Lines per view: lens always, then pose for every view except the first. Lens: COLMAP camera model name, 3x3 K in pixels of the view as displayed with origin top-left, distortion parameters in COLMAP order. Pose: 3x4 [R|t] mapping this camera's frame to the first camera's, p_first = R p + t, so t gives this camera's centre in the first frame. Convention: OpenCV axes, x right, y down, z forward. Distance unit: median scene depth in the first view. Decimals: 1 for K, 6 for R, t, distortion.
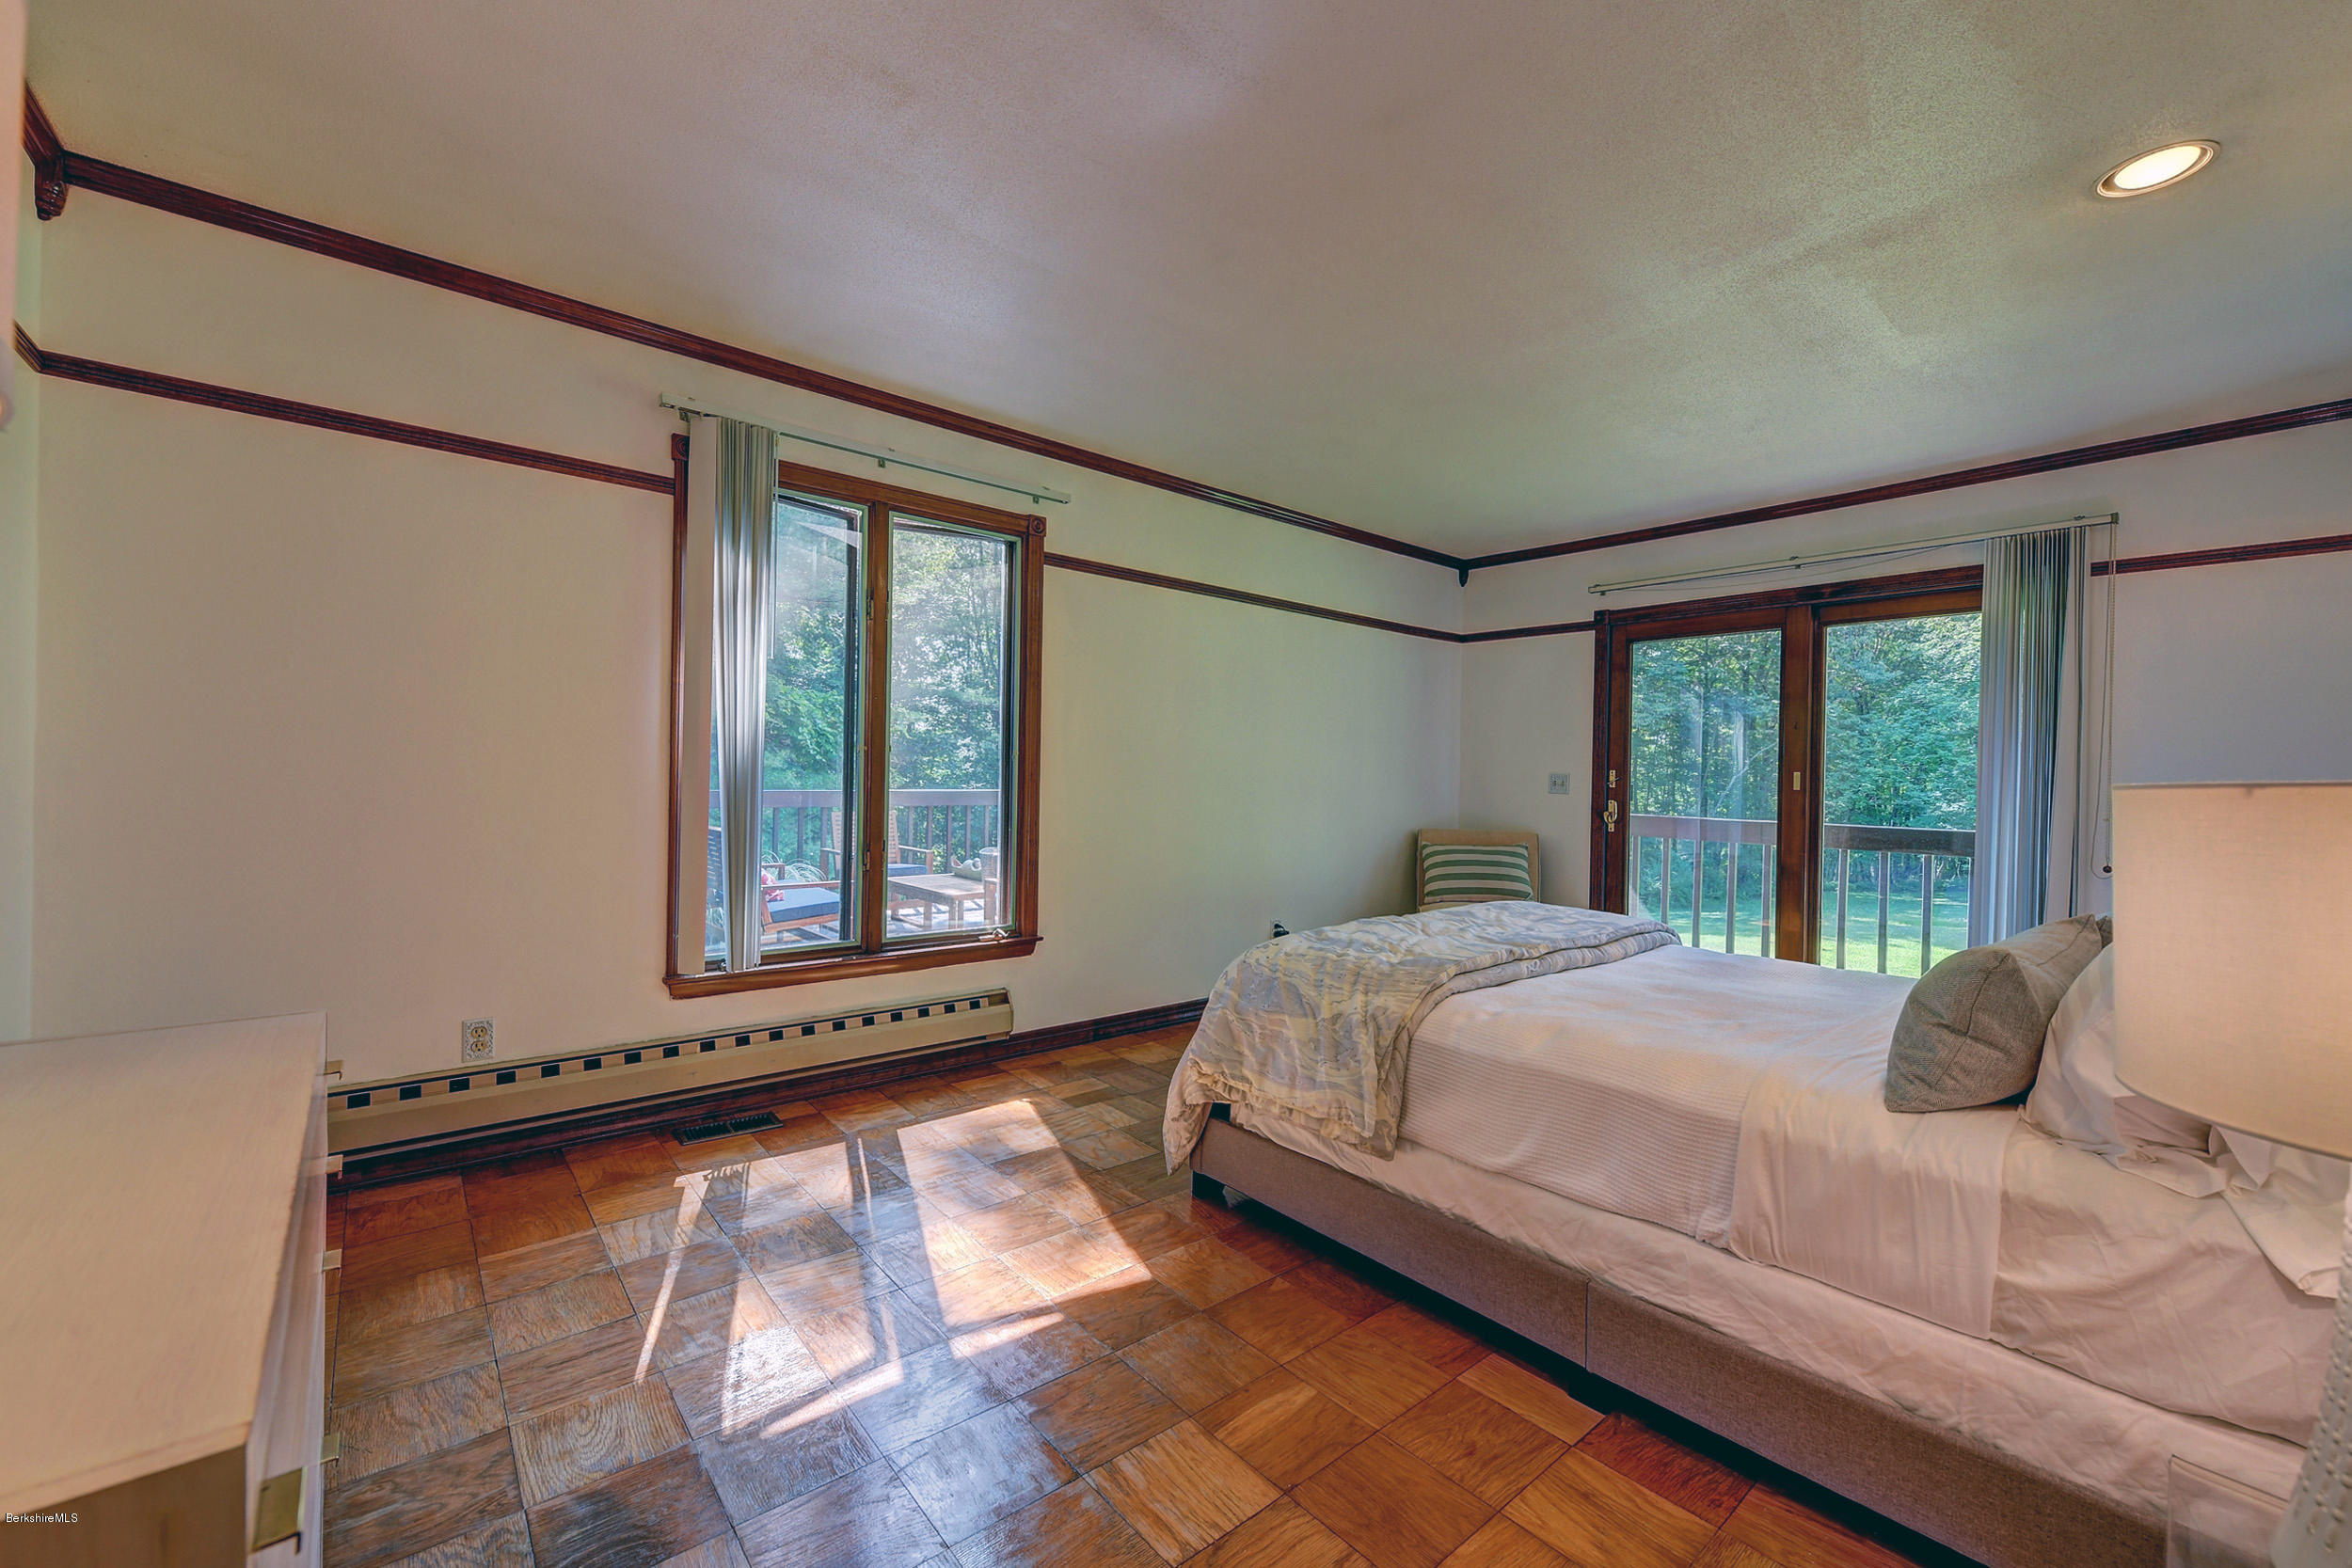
lens RADIAL K [[943.6, 0, 1168.6], [0, 943.6, 780.7], [0, 0, 1]] dist [-0.001189, -0.000072]
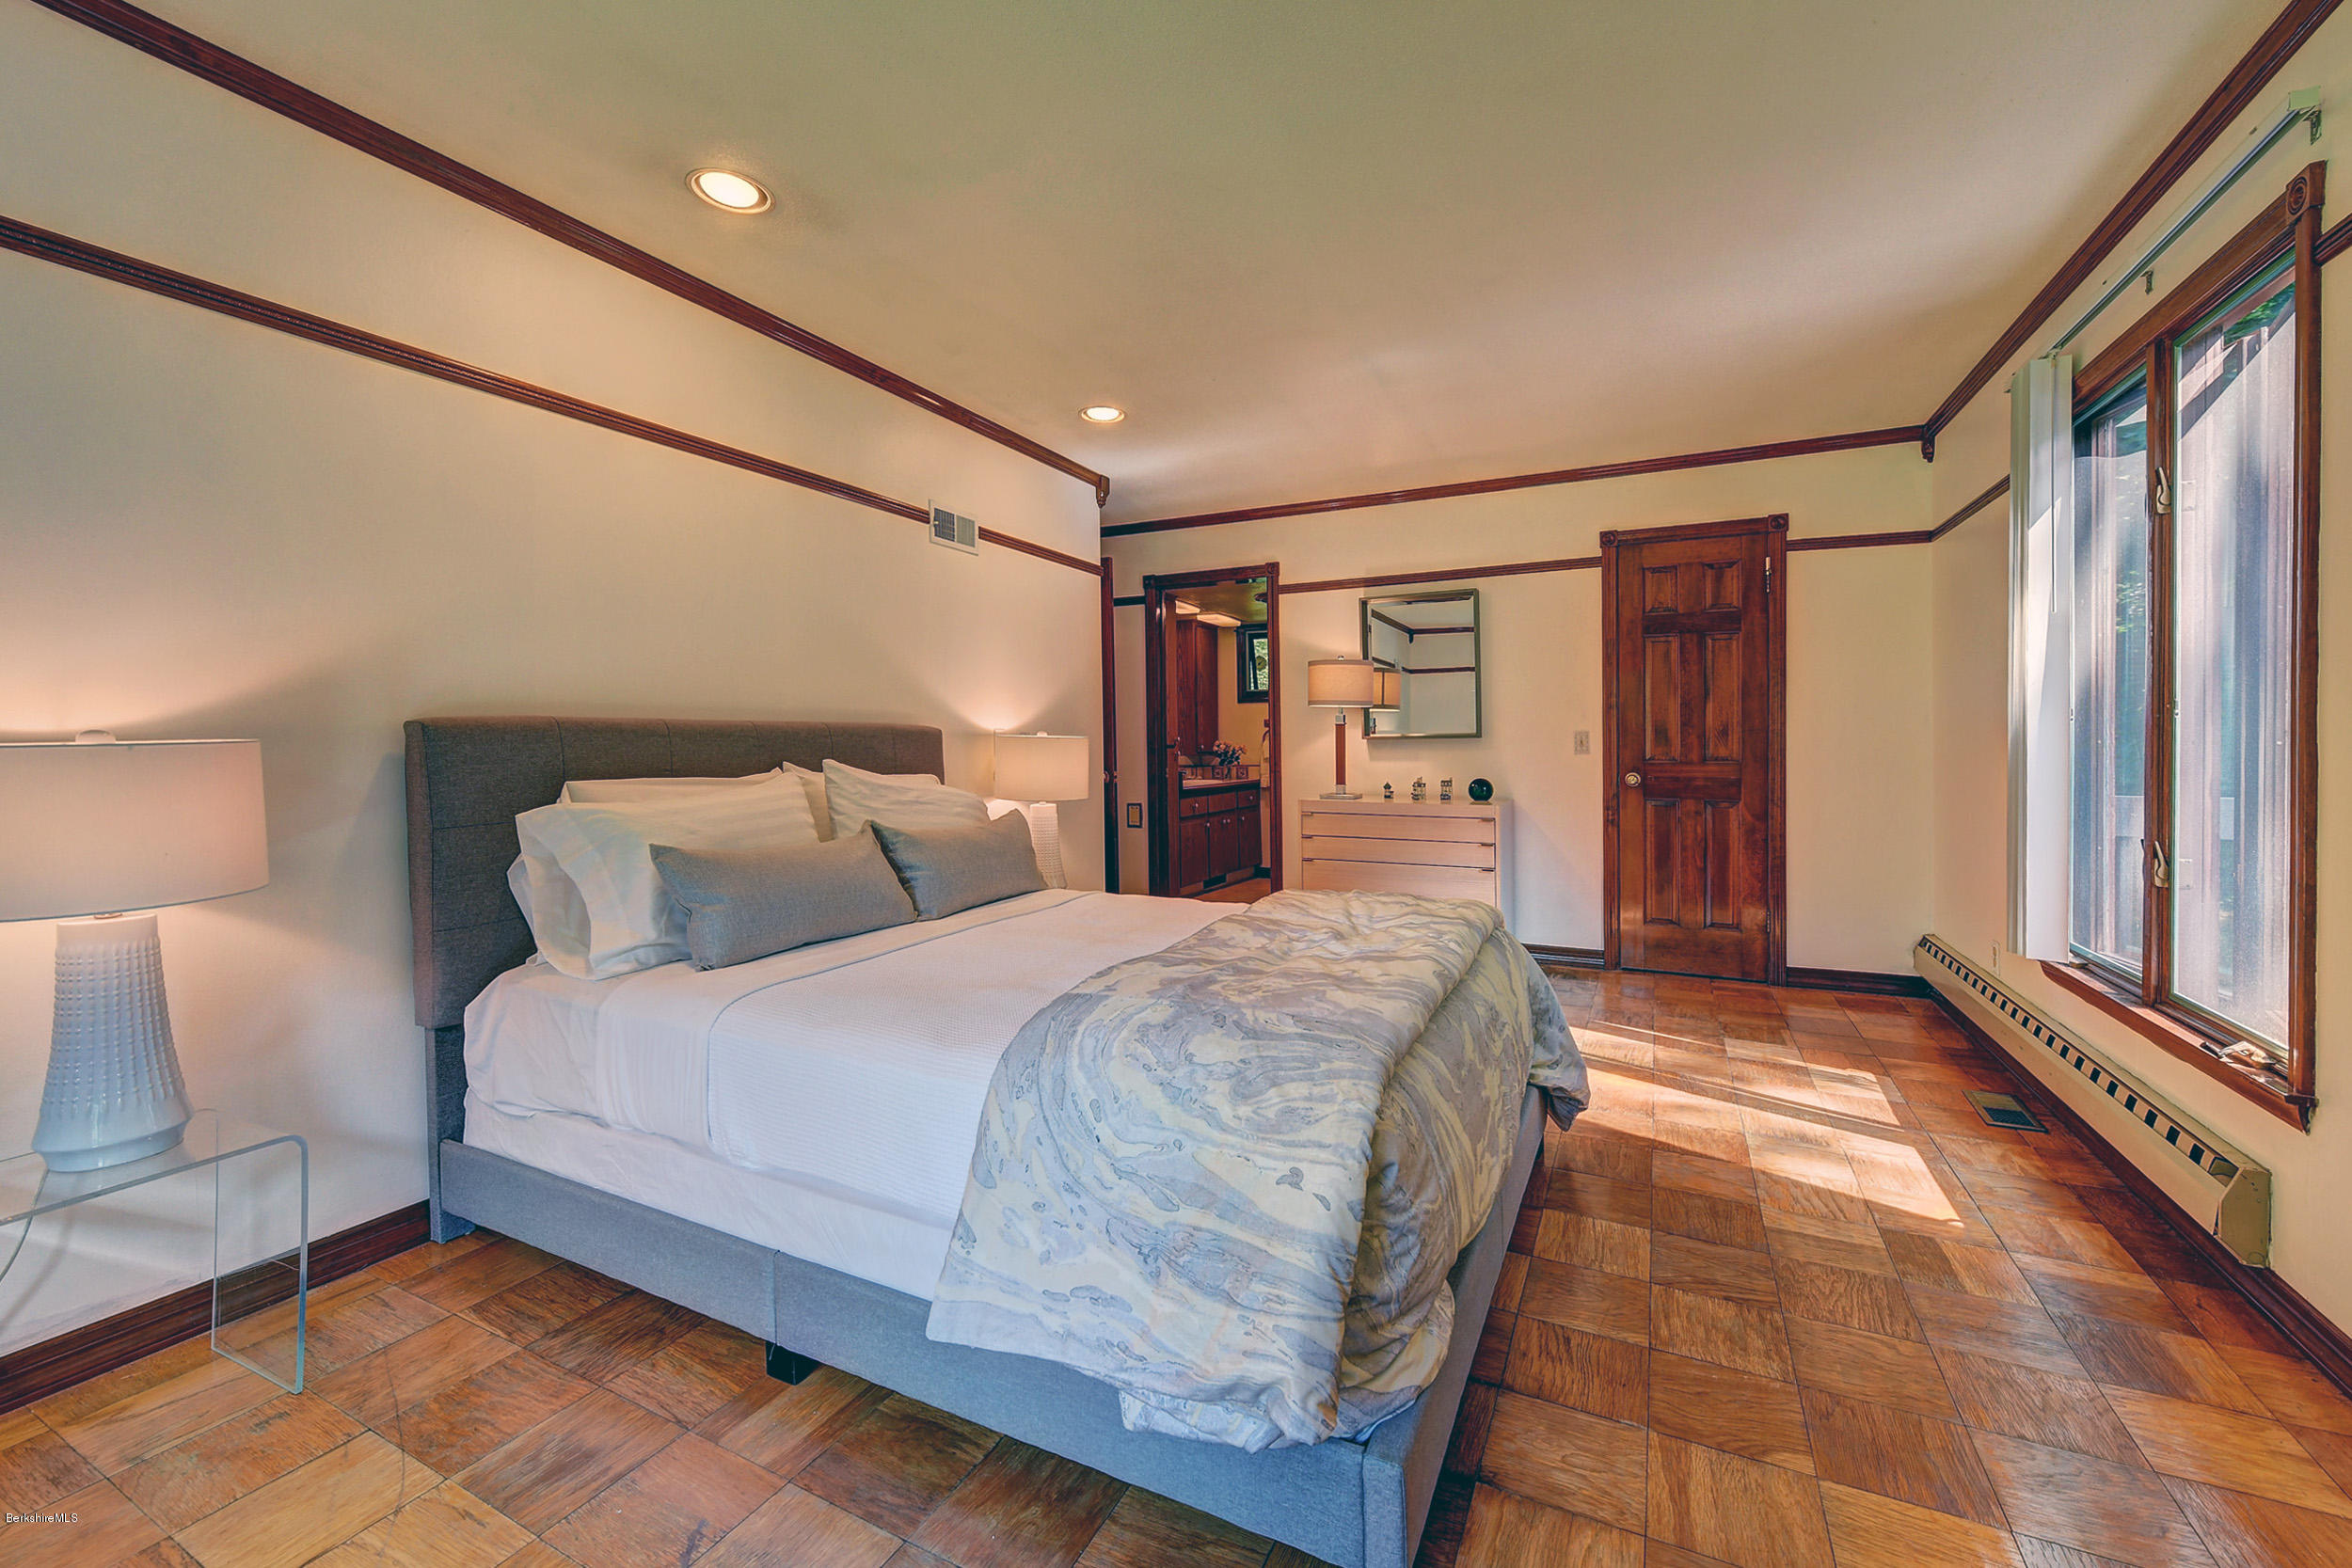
lens RADIAL K [[943.6, 0, 1173.5], [0, 943.6, 763.9], [0, 0, 1]] dist [-0.001189, -0.000072]
pose [[-0.921052, -0.006767, -0.389381, 0.662761], [-0.018288, 0.999498, 0.025889, 0.002773], [0.389010, 0.030966, -0.920713, 1.465788]]
